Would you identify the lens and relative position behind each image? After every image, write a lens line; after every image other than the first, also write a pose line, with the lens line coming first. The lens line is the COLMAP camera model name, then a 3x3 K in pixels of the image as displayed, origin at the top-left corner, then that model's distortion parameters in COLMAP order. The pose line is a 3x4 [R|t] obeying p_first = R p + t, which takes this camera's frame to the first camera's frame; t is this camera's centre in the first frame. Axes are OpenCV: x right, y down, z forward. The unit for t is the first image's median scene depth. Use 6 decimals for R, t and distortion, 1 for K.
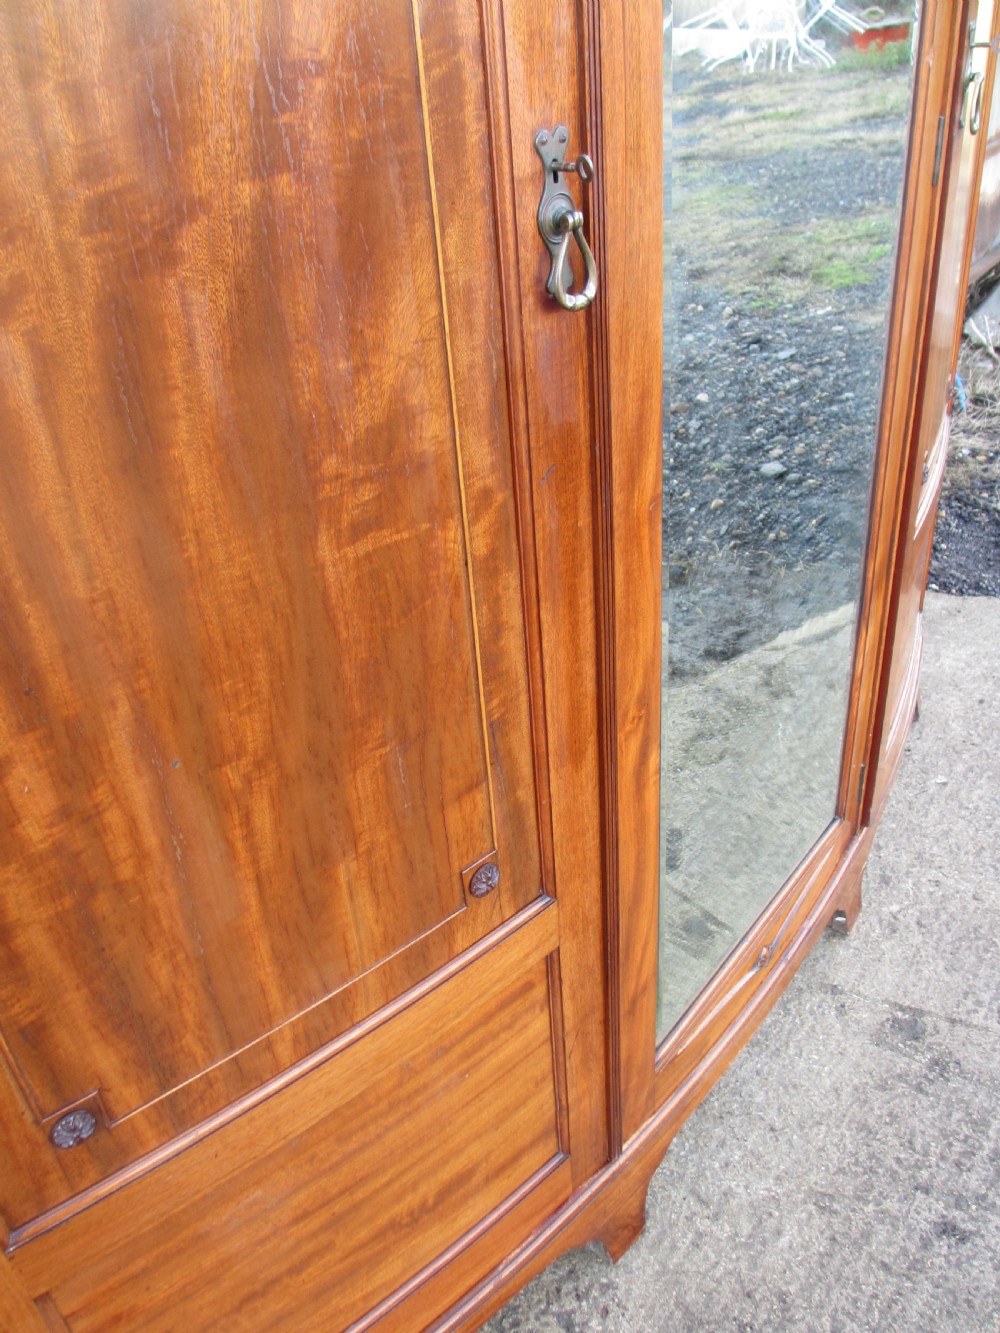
lens RADIAL K [[1118.9, 0, 500.0], [0, 1118.9, 666.5], [0, 0, 1]] dist [-0.063711, 0.035076]
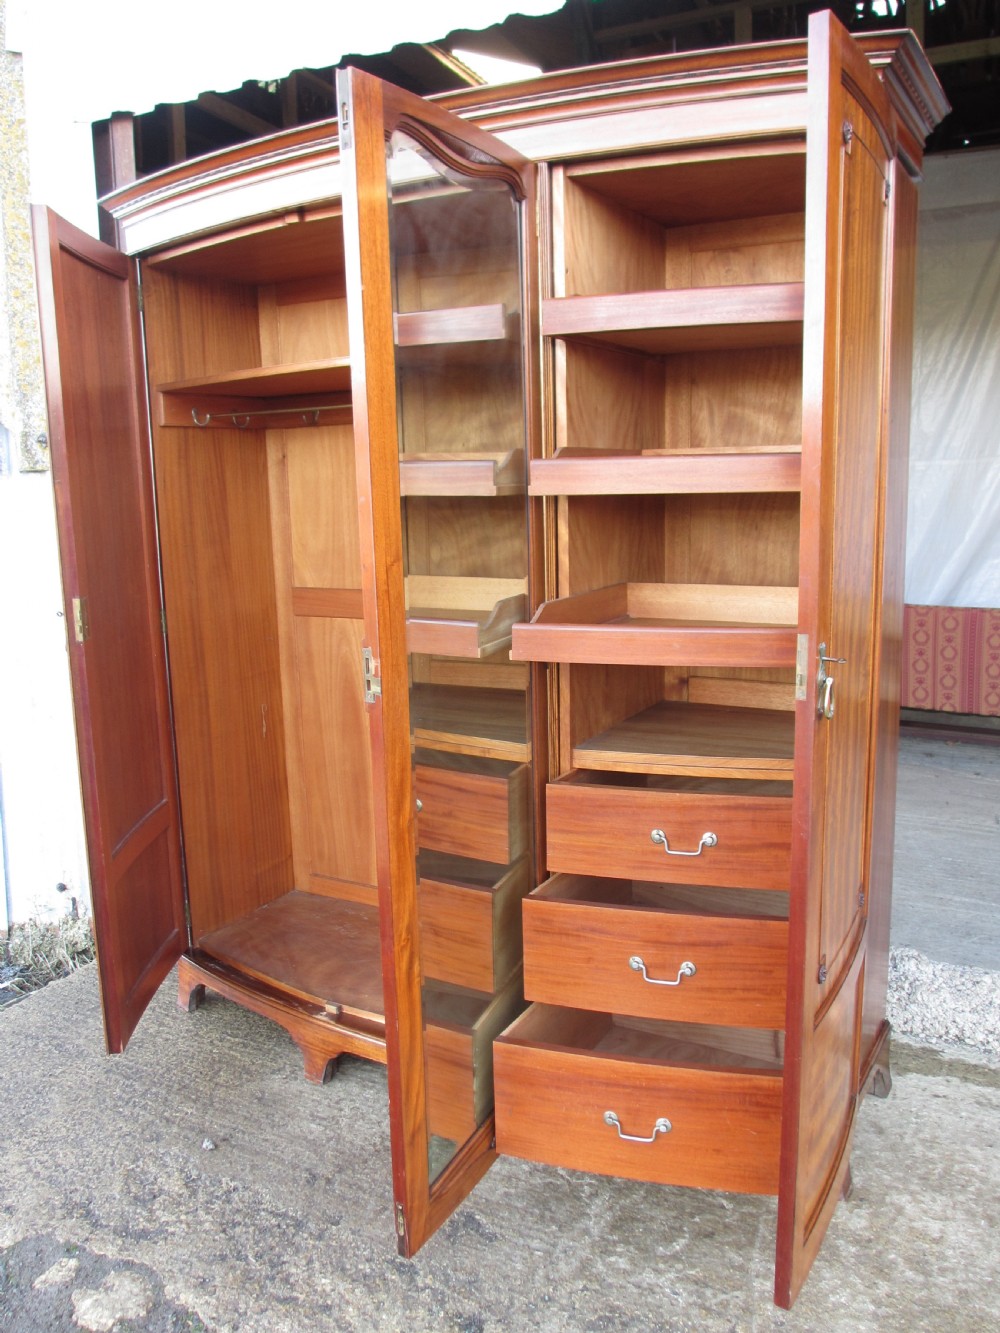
lens RADIAL K [[1118.9, 0, 500.0], [0, 1118.9, 666.5], [0, 0, 1]] dist [-0.063711, 0.035076]
pose [[0.148145, 0.235887, -0.960422, 3.535078], [-0.523818, 0.842443, 0.126111, -1.025569], [0.838849, 0.484403, 0.248366, 0.709098]]
